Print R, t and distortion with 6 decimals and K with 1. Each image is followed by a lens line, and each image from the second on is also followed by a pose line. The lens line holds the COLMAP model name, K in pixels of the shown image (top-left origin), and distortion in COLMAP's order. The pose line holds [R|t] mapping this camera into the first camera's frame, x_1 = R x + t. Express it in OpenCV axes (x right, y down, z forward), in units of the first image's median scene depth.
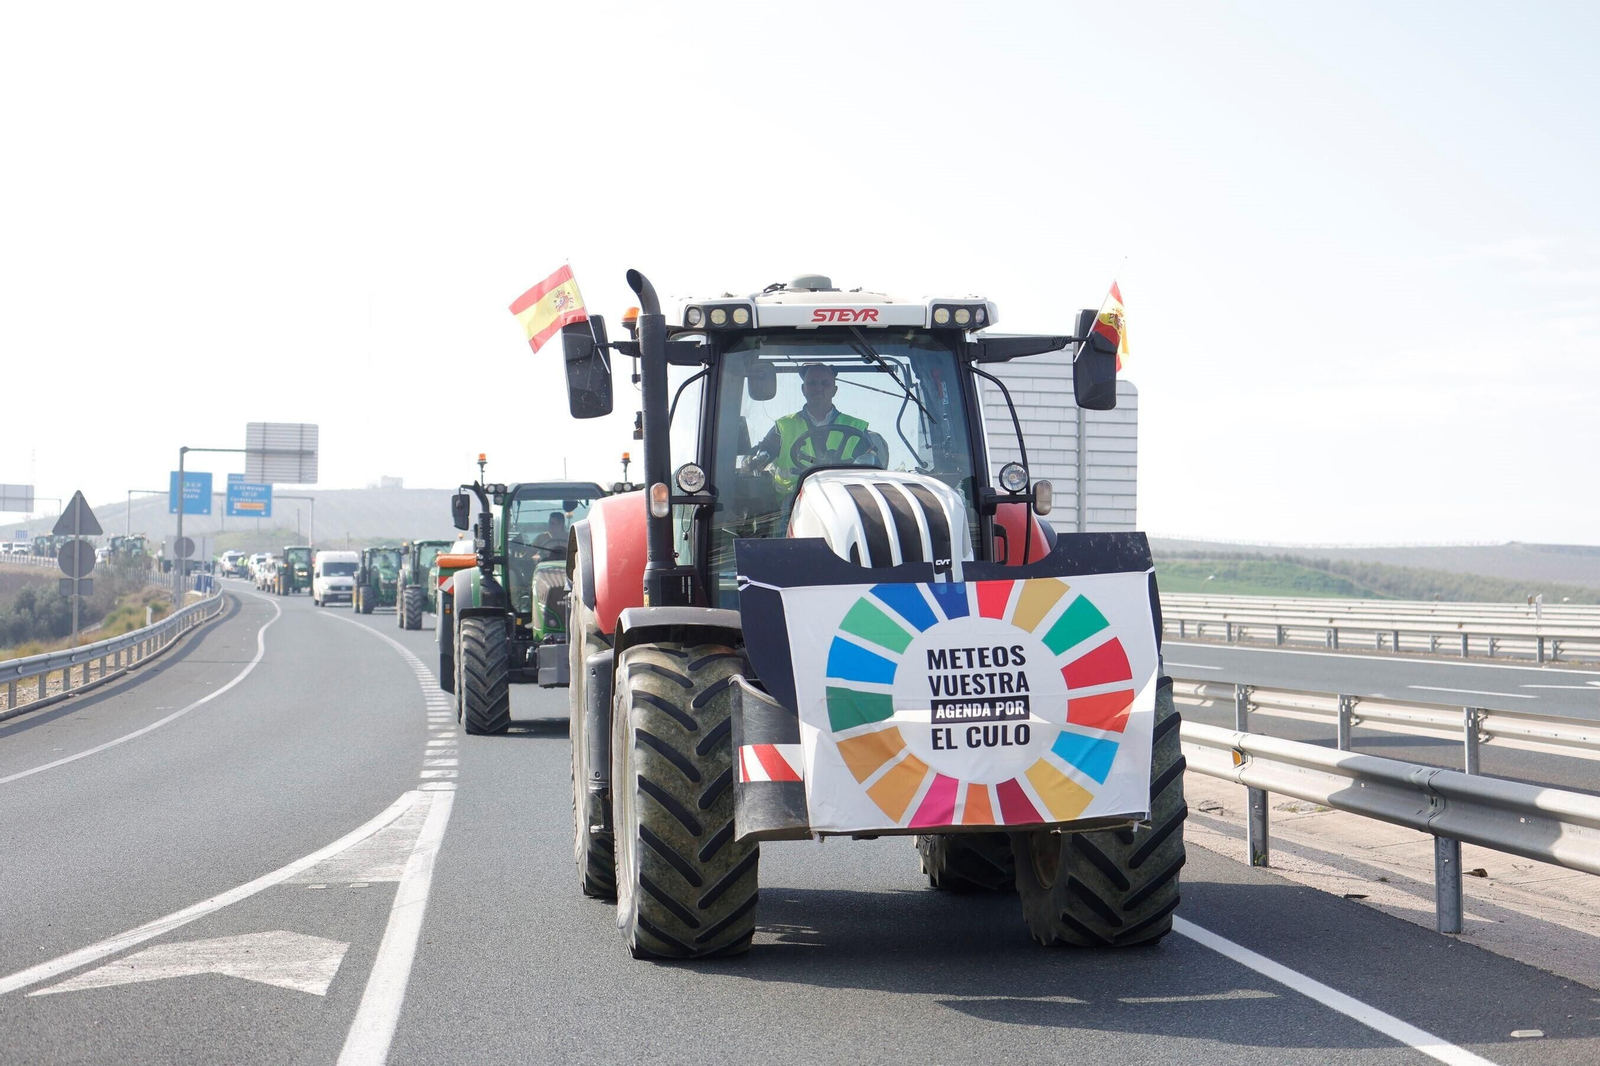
lens RADIAL K [[2829.5, 0, 800.0], [0, 2829.5, 533.0], [0, 0, 1]] dist [-0.496617, 0.010609]
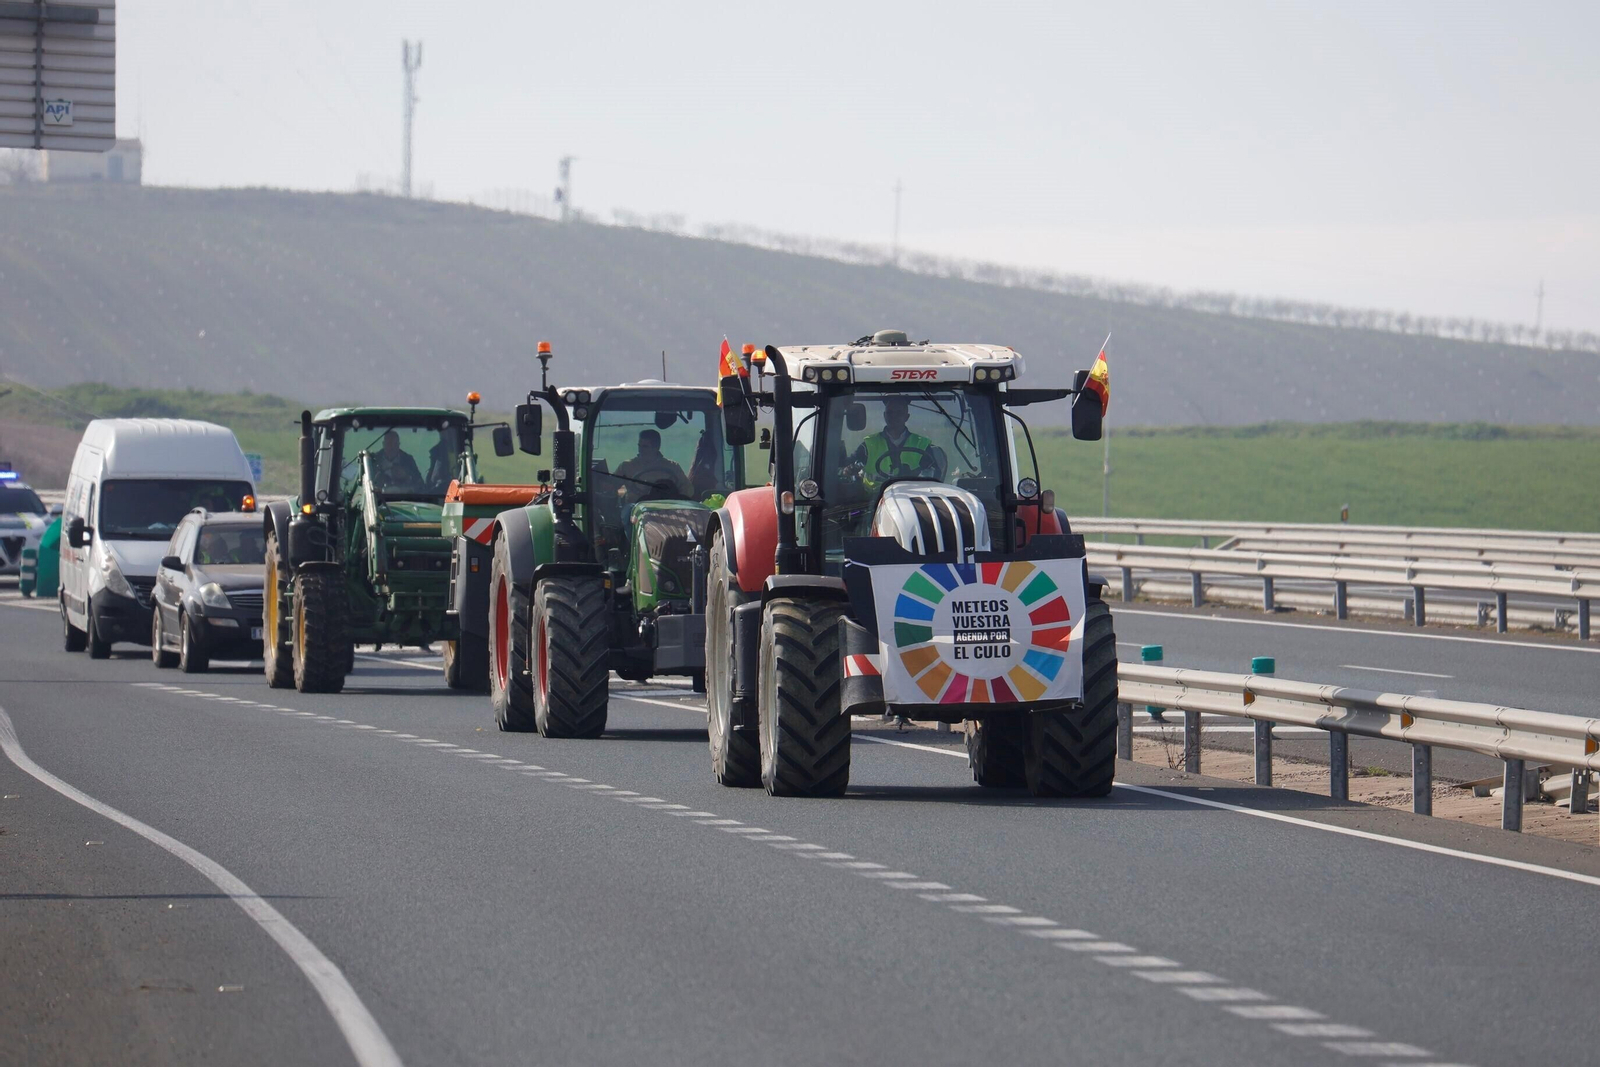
lens RADIAL K [[2829.5, 0, 800.0], [0, 2829.5, 533.5], [0, 0, 1]] dist [-0.496617, 0.010609]
pose [[0.999508, 0.010901, -0.029394, 0.001566], [-0.010508, 0.999854, 0.013490, -0.023093], [0.029537, -0.013175, 0.999477, -0.734988]]
